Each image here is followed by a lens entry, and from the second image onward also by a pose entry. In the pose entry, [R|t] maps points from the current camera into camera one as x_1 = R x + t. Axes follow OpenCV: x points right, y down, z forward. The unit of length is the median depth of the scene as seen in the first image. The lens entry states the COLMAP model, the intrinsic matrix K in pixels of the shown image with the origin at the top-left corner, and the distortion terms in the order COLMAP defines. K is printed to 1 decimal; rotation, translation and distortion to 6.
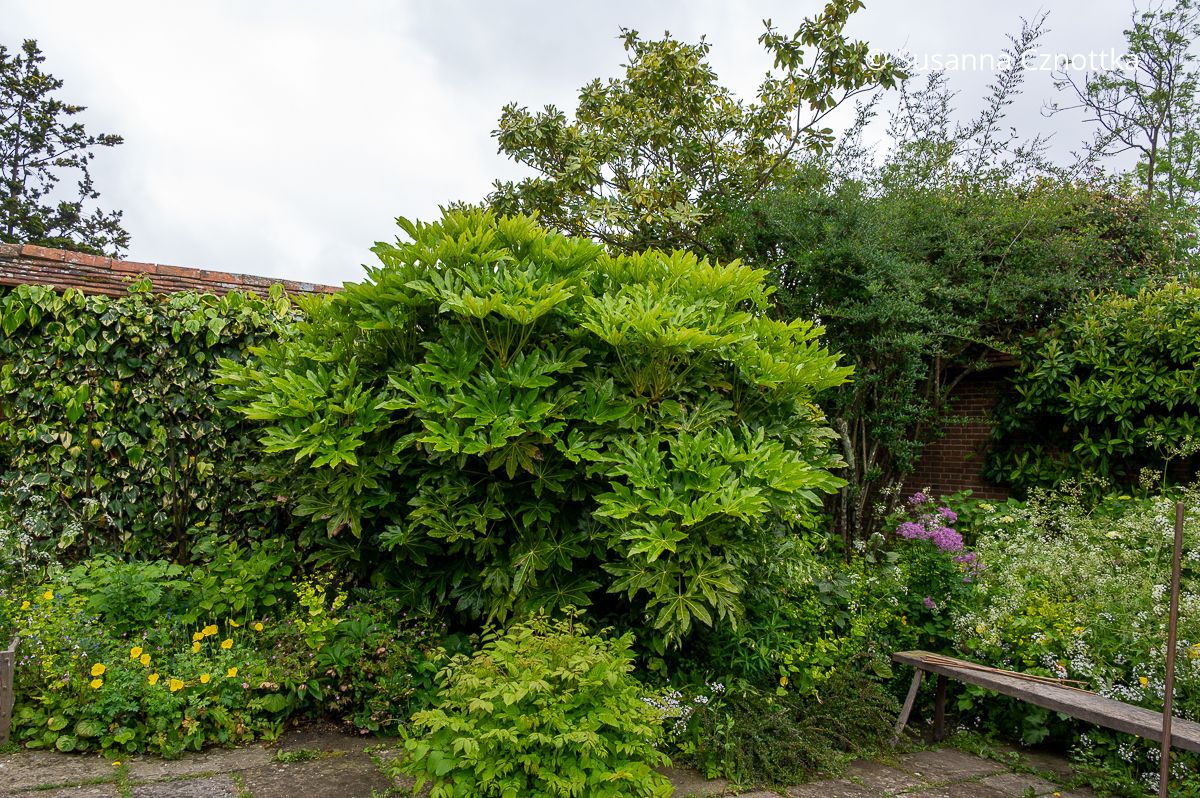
lens RADIAL K [[885.8, 0, 600.0], [0, 885.8, 399.0], [0, 0, 1]] dist [0.000846, -0.005485]
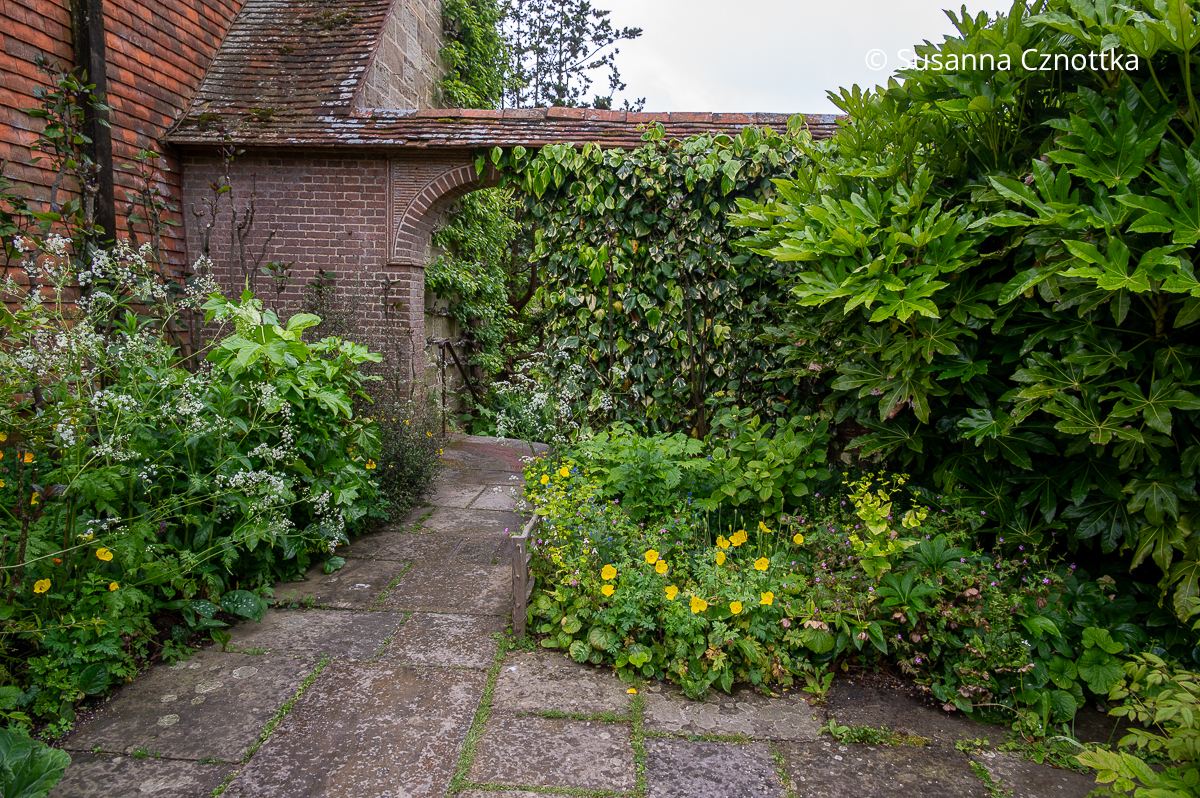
lens RADIAL K [[807.1, 0, 600.0], [0, 807.1, 399.0], [0, 0, 1]] dist [-0.001946, -0.000994]
pose [[0.846392, 0.042452, -0.530866, -0.135916], [0.038352, 0.989371, 0.140266, 0.032339], [0.531178, -0.139080, 0.835767, 0.288217]]
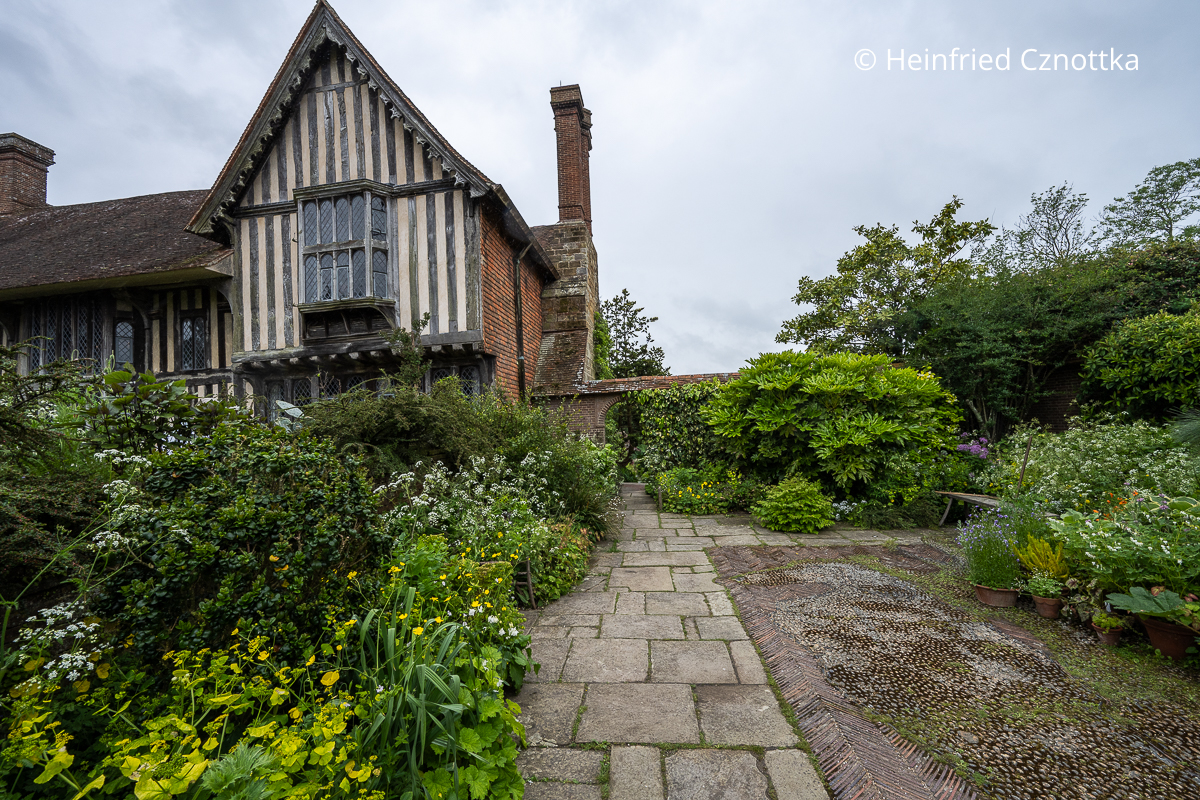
lens RADIAL K [[456.9, 0, 600.0], [0, 456.9, 400.0], [0, 0, 1]] dist [0.013661, -0.000013]
pose [[0.799300, -0.114006, -0.590019, 0.294120], [0.112693, 0.992857, -0.039179, -0.047621], [0.590271, -0.035175, 0.806438, -0.617525]]
